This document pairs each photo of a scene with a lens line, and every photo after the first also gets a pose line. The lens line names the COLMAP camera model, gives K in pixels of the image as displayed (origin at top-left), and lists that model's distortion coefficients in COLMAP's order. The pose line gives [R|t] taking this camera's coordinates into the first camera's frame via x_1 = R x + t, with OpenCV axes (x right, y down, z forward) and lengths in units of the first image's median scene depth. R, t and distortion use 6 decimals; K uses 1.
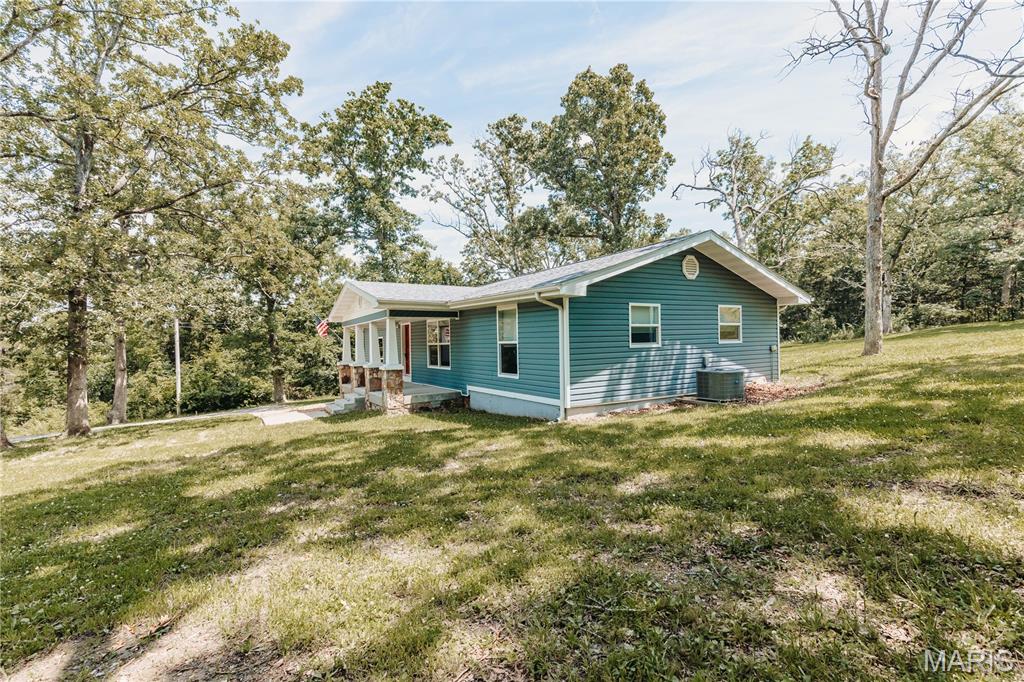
lens RADIAL K [[466.7, 0, 511.0], [0, 466.7, 340.9], [0, 0, 1]] dist [0.001248, -0.000133]
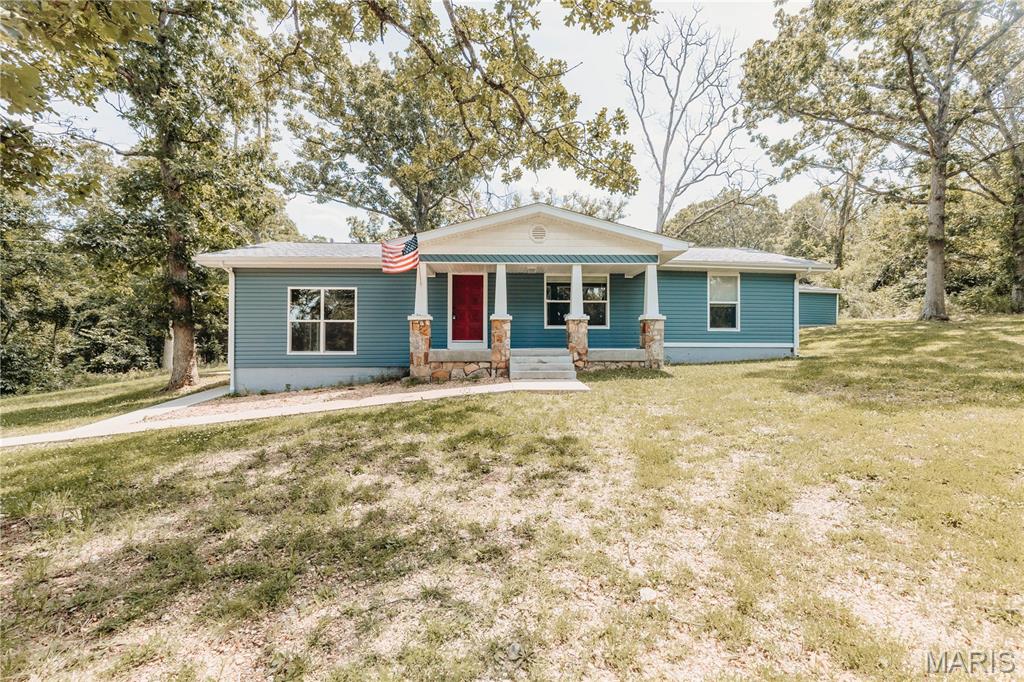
lens RADIAL K [[466.7, 0, 511.0], [0, 466.7, 340.9], [0, 0, 1]] dist [0.001248, -0.000133]
pose [[0.459480, 0.036806, 0.887425, -1.320936], [-0.014670, 0.999319, -0.033851, 0.150294], [-0.888067, 0.002535, 0.459708, 0.897523]]
